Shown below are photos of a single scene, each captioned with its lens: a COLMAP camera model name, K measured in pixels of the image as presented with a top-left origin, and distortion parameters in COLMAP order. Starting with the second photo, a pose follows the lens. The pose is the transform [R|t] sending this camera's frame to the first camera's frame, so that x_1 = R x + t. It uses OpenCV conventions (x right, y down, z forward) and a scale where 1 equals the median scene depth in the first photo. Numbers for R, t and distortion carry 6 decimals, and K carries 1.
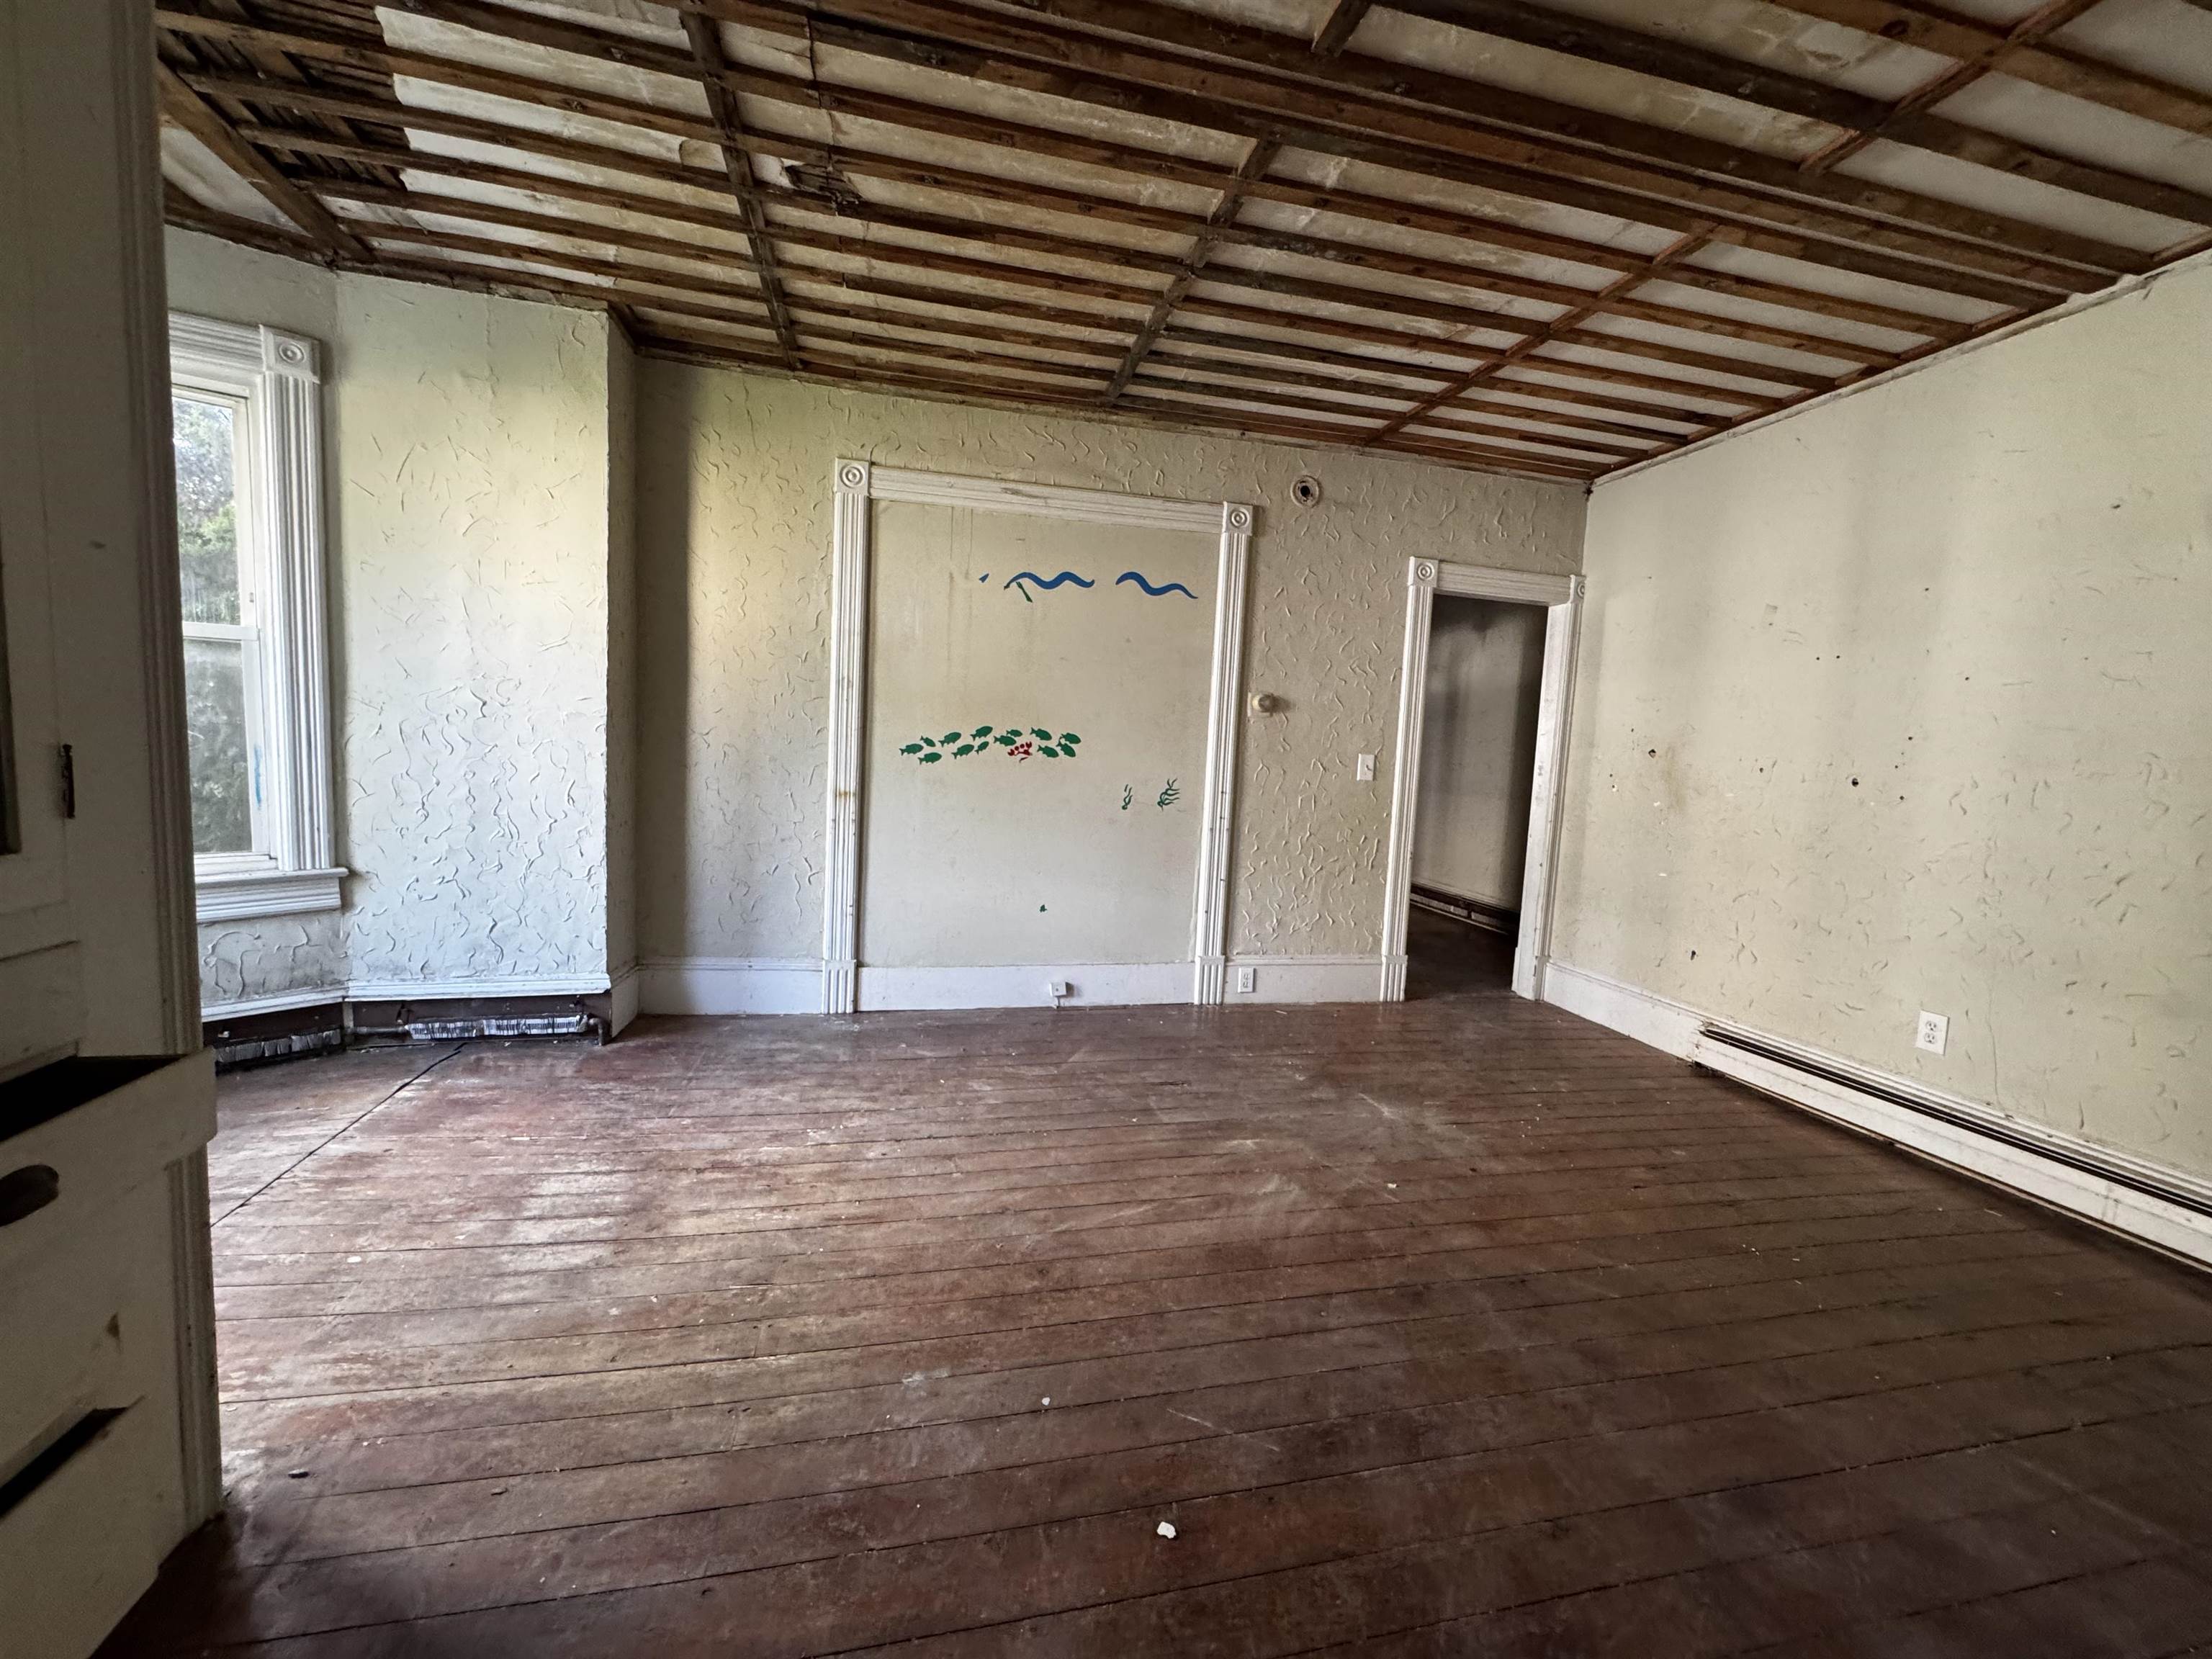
lens RADIAL K [[885.4, 0, 1104.1], [0, 885.4, 826.3], [0, 0, 1]] dist [-0.002796, 0.000153]
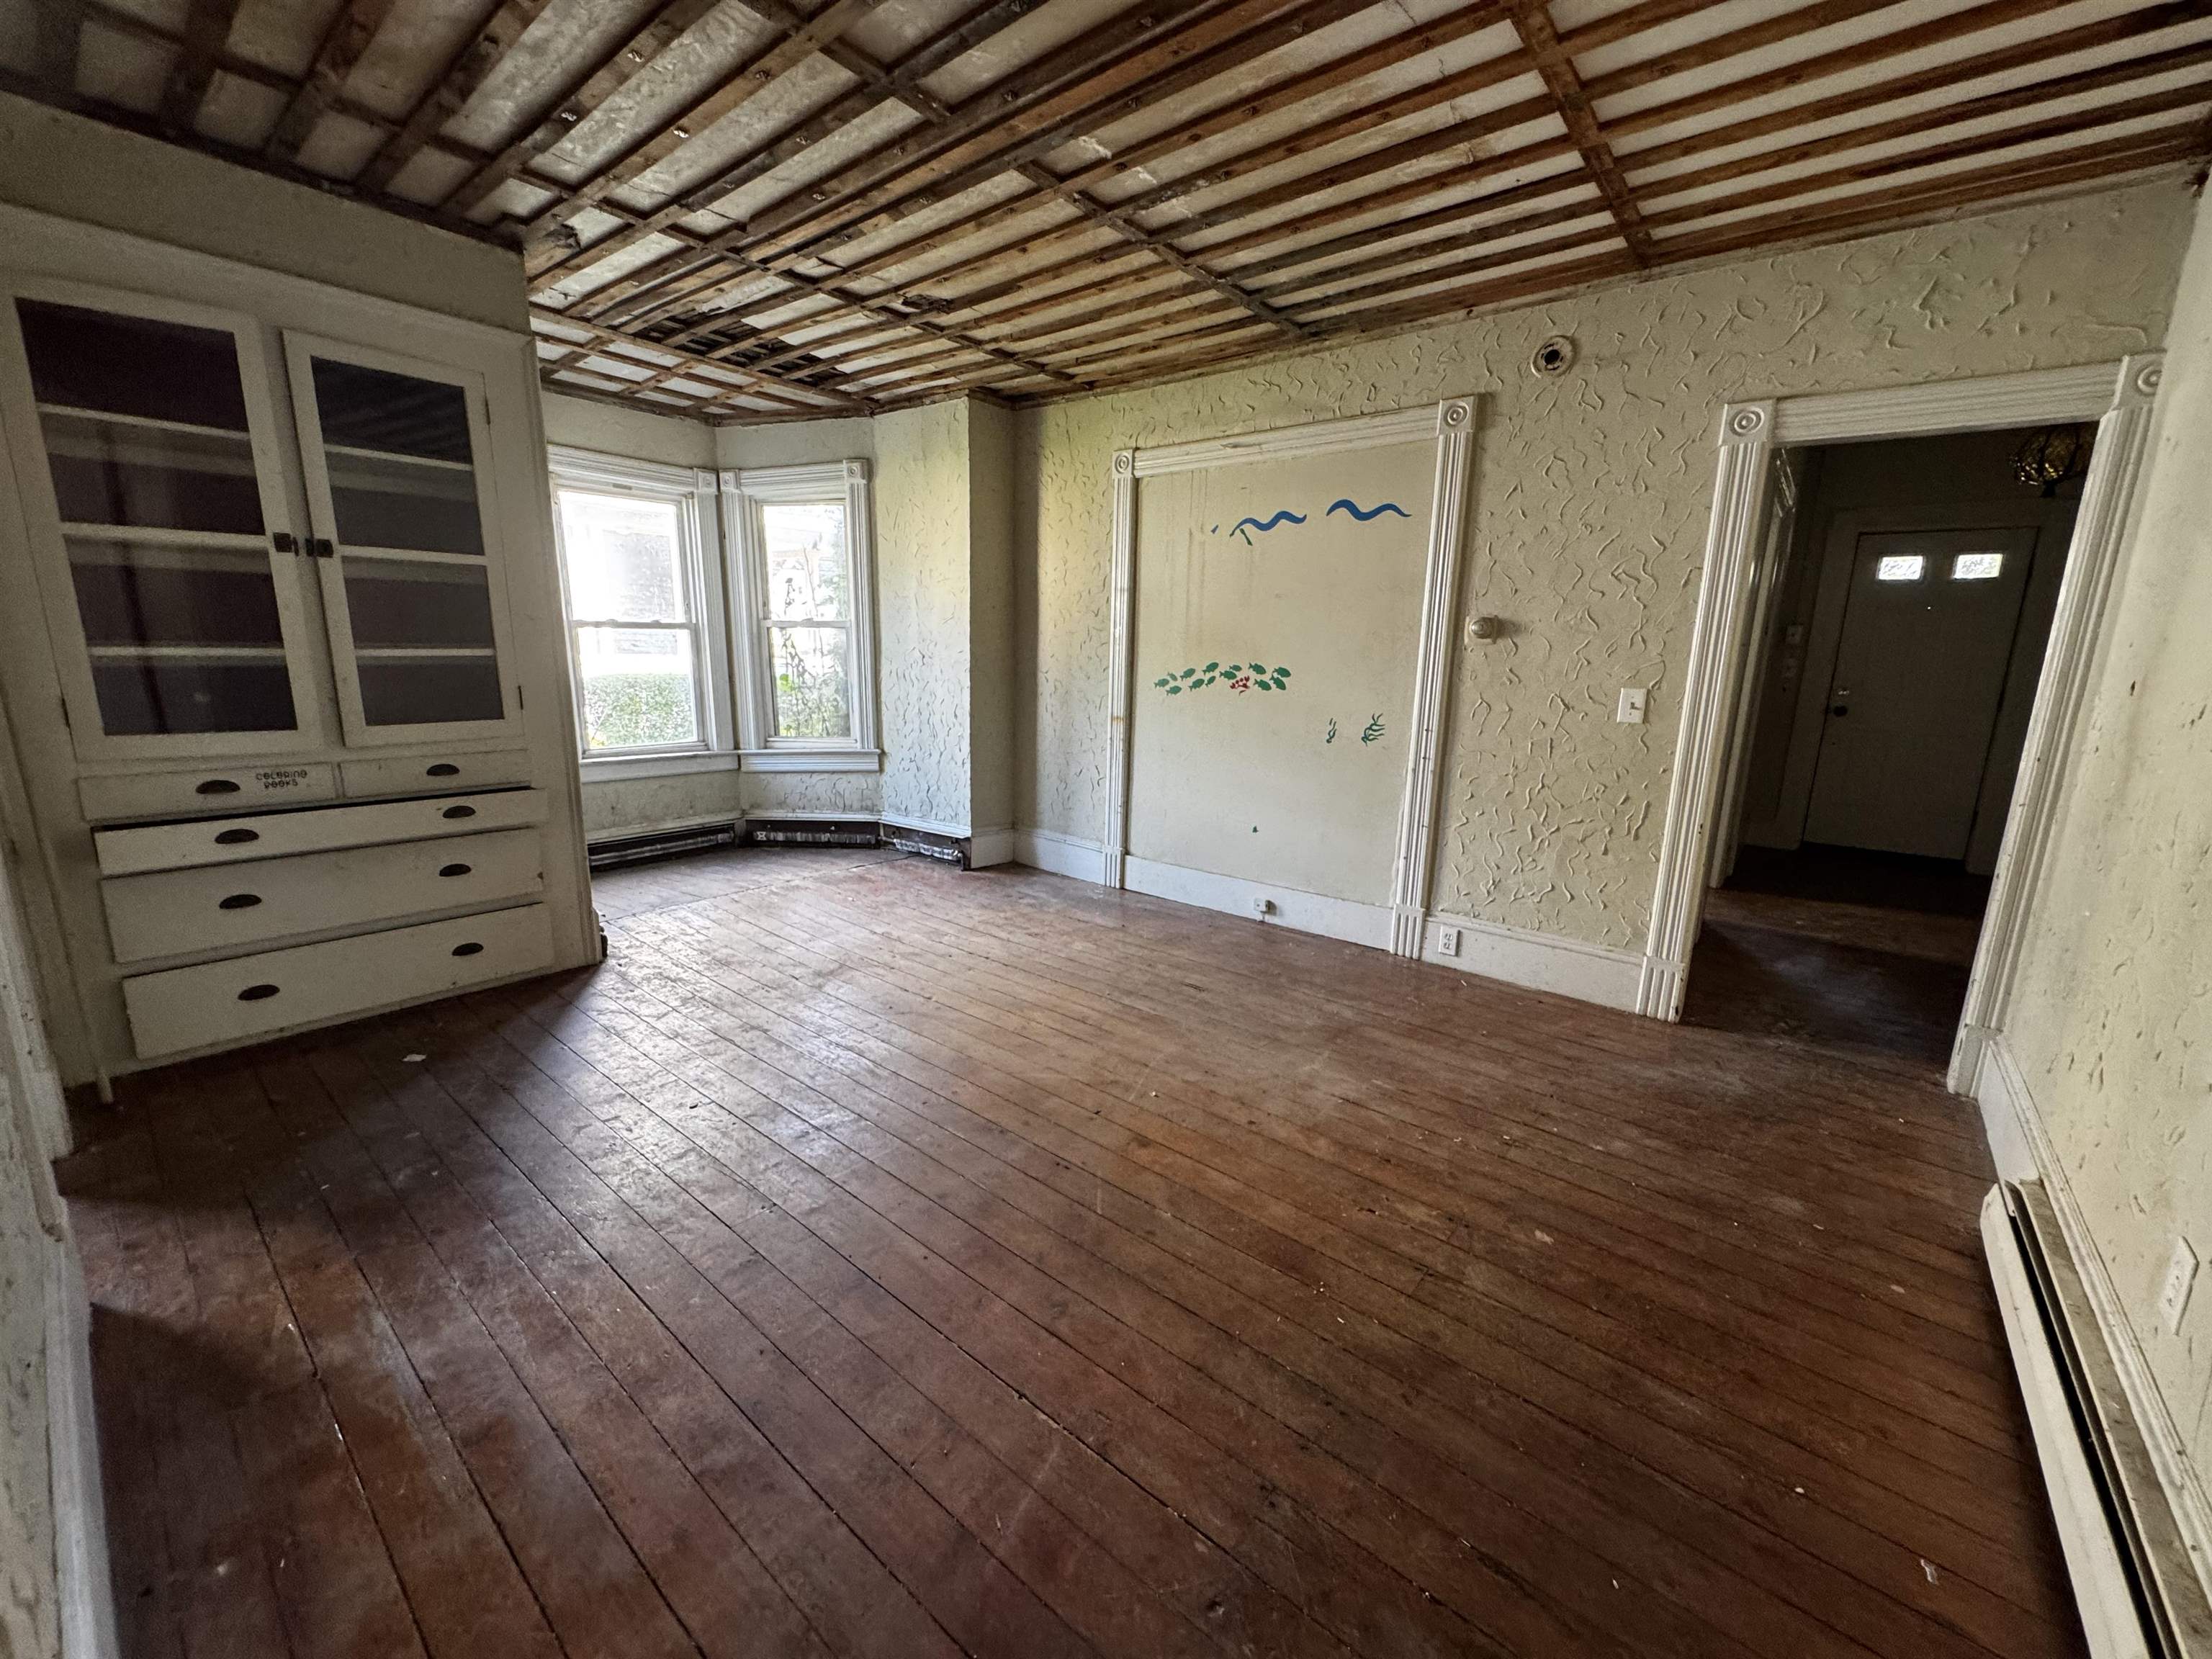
lens RADIAL K [[882.8, 0, 1103.5], [0, 882.8, 827.1], [0, 0, 1]] dist [-0.002836, 0.000140]
pose [[0.605801, 0.126490, -0.785497, 0.746102], [-0.063511, 0.991819, 0.110733, -0.021296], [0.793077, -0.017194, 0.608878, 0.207593]]
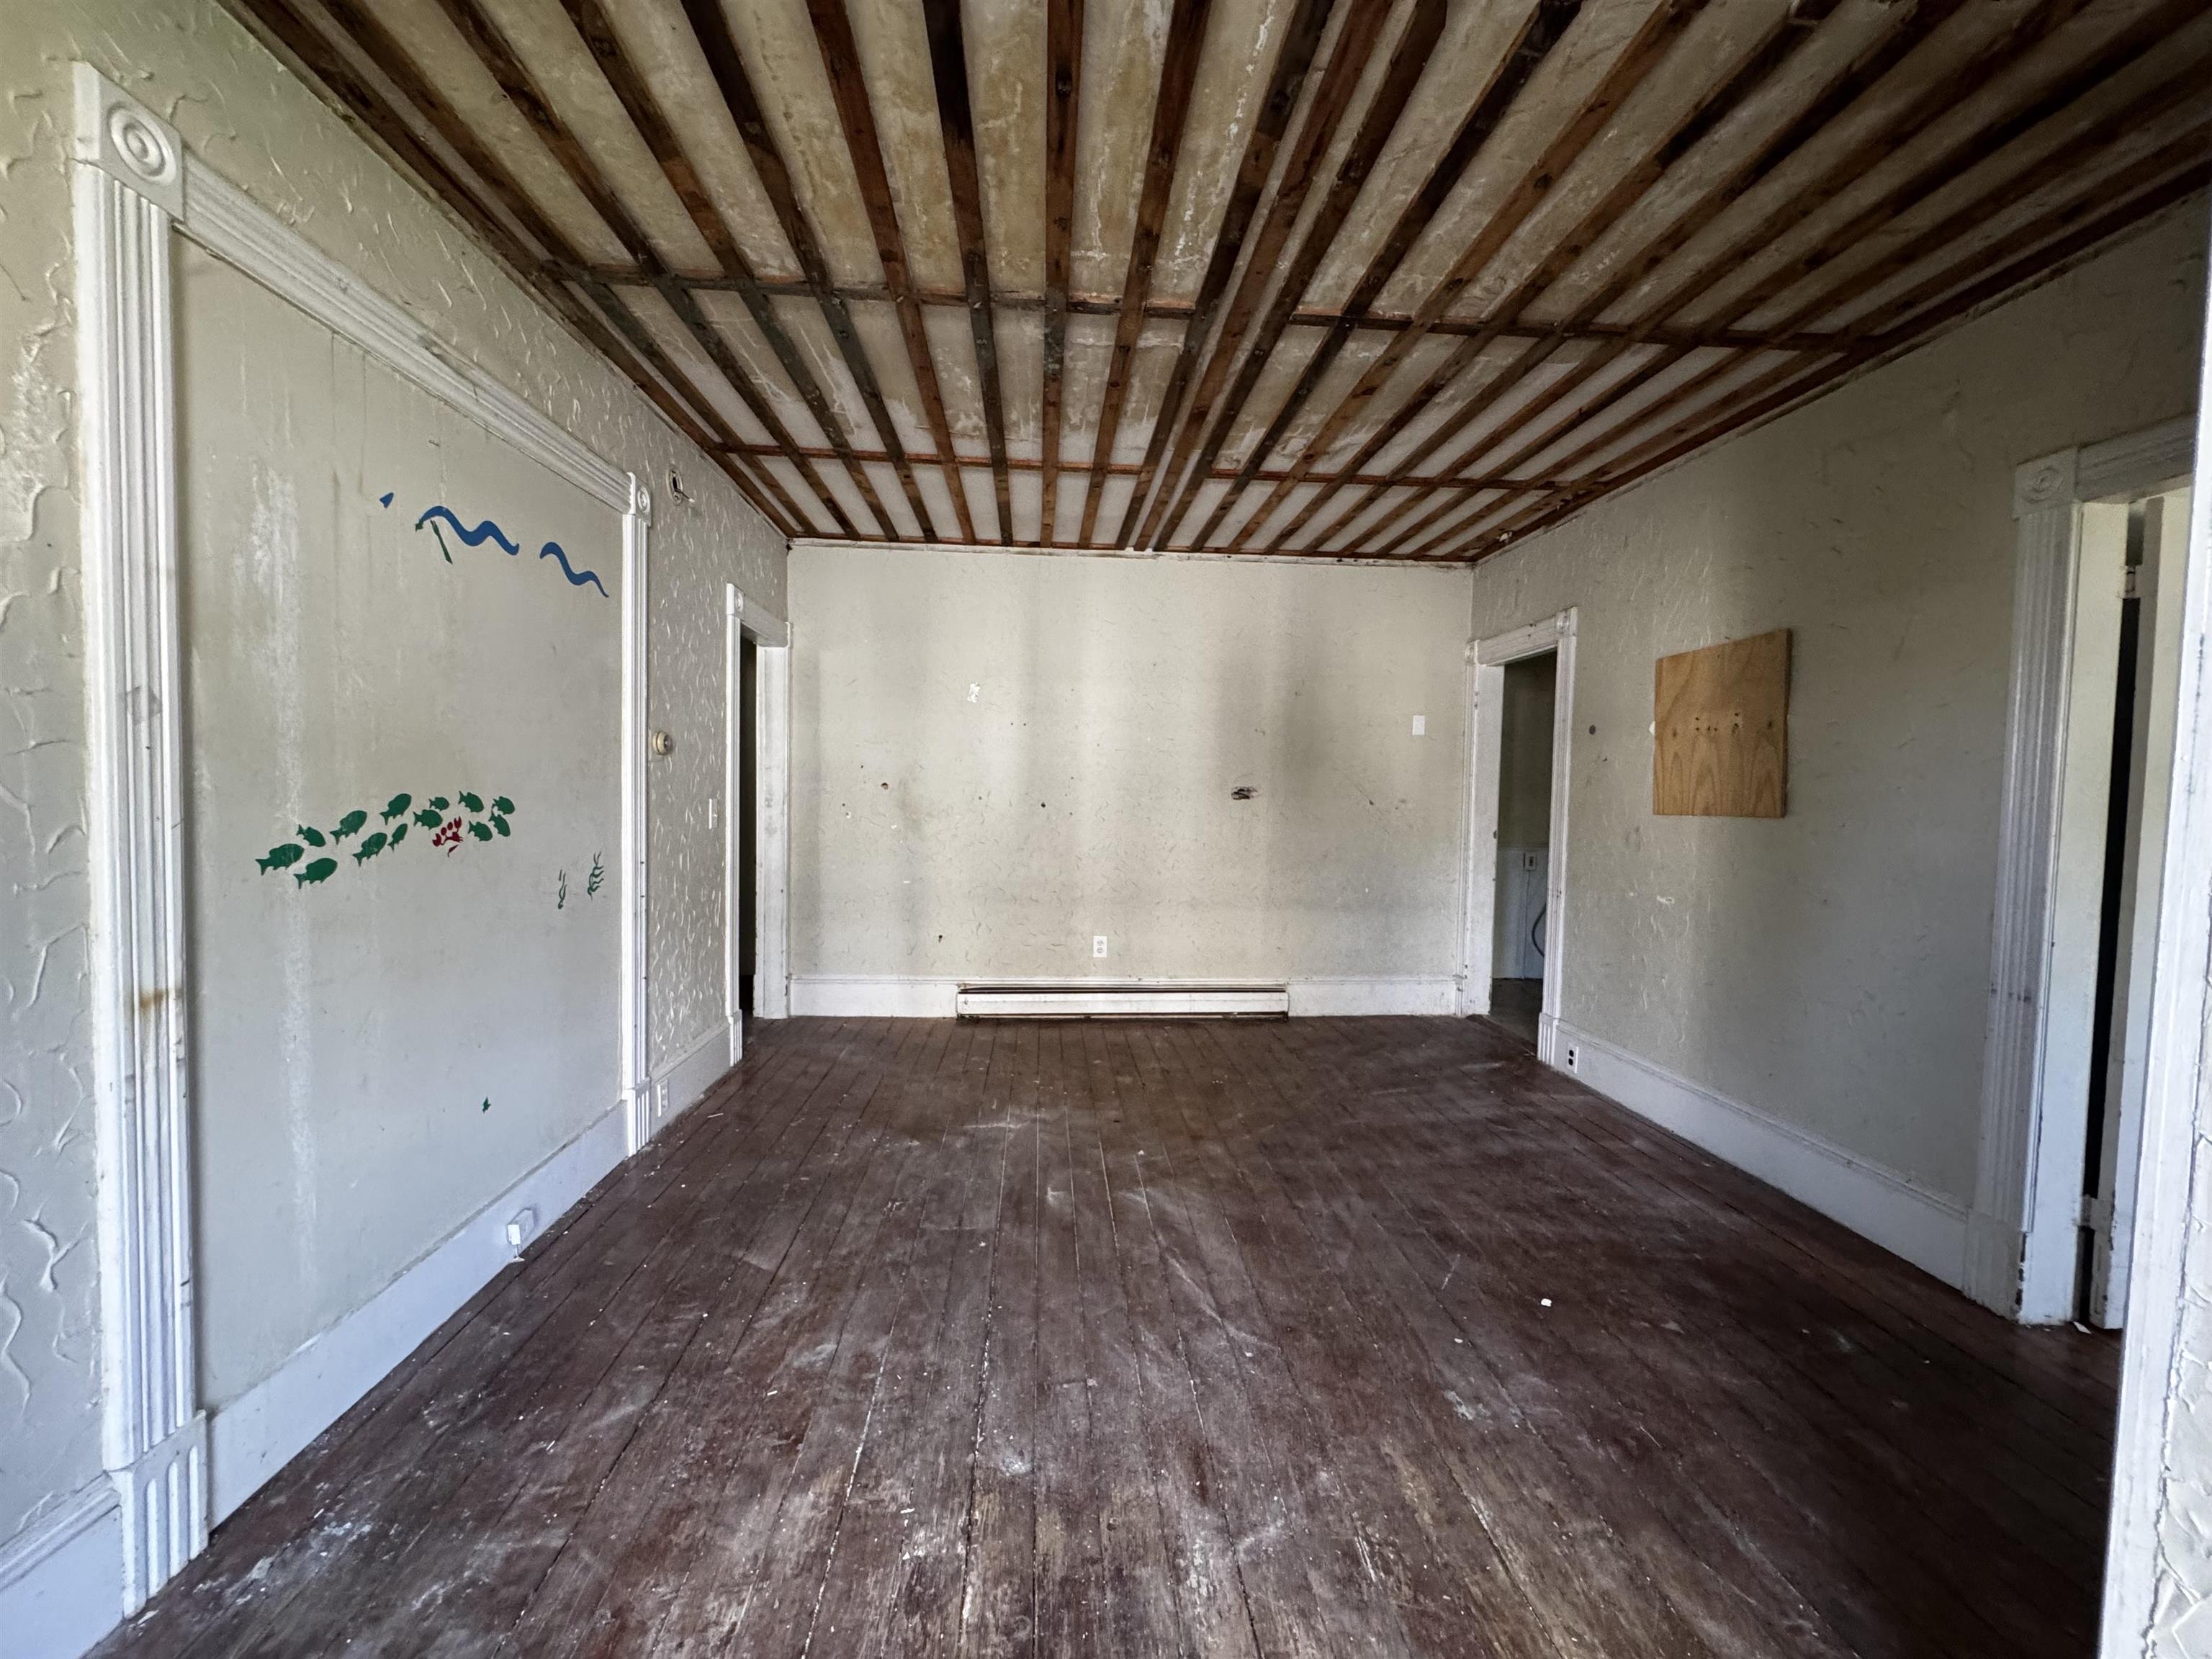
lens RADIAL K [[882.8, 0, 1103.5], [0, 882.8, 827.1], [0, 0, 1]] dist [-0.002836, 0.000140]
pose [[0.156747, -0.090233, 0.983508, -0.608049], [0.073121, 0.994145, 0.079555, -0.112350], [-0.984928, 0.059445, 0.162427, 0.559914]]
